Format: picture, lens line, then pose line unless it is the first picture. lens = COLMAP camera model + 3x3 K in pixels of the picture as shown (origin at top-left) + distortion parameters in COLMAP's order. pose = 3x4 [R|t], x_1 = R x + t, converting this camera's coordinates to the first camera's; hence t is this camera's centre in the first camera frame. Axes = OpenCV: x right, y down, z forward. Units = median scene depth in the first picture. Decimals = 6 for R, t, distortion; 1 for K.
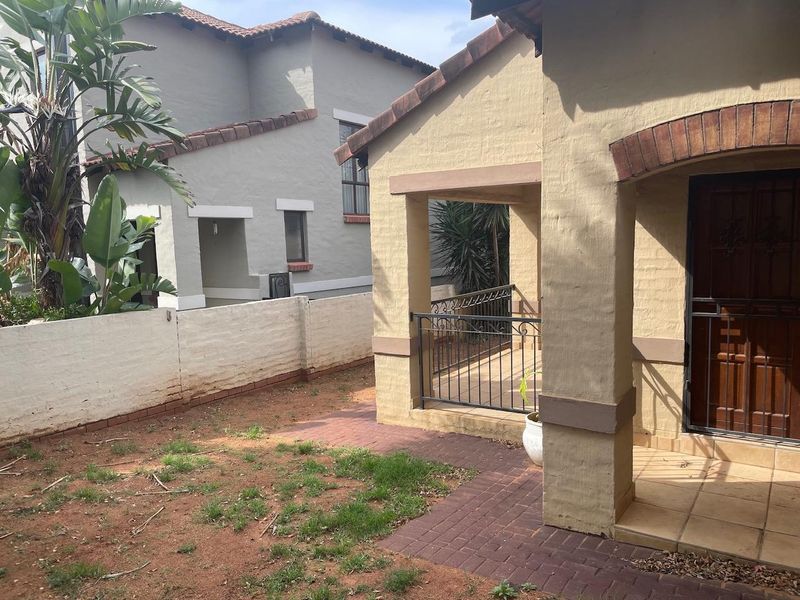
lens RADIAL K [[611.9, 0, 400.0], [0, 611.9, 300.0], [0, 0, 1]] dist [0.083132, -0.125577]
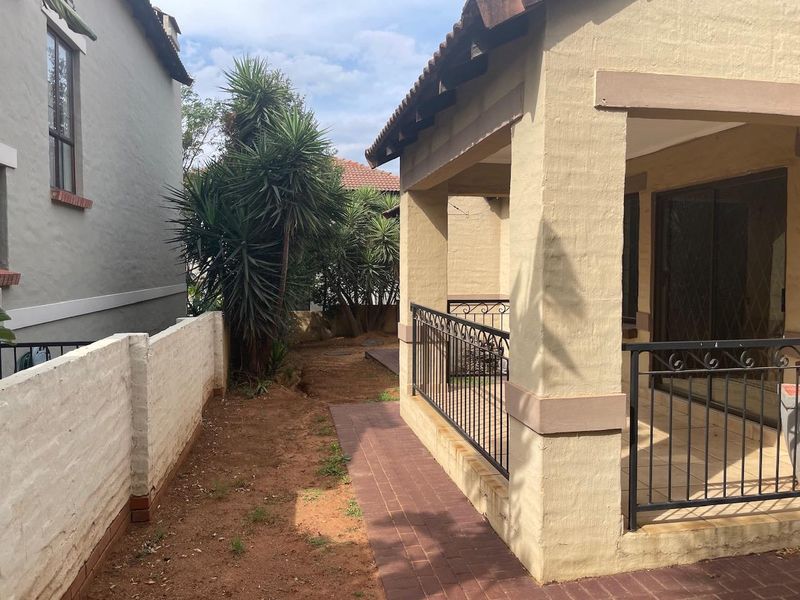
lens RADIAL K [[613.6, 0, 400.7], [0, 613.6, 285.3], [0, 0, 1]] dist [0.074810, -0.121936]
pose [[0.722137, 0.006622, 0.691718, -0.466232], [0.049076, 0.996944, -0.060778, -0.005277], [-0.690007, 0.077836, 0.719605, 0.741796]]
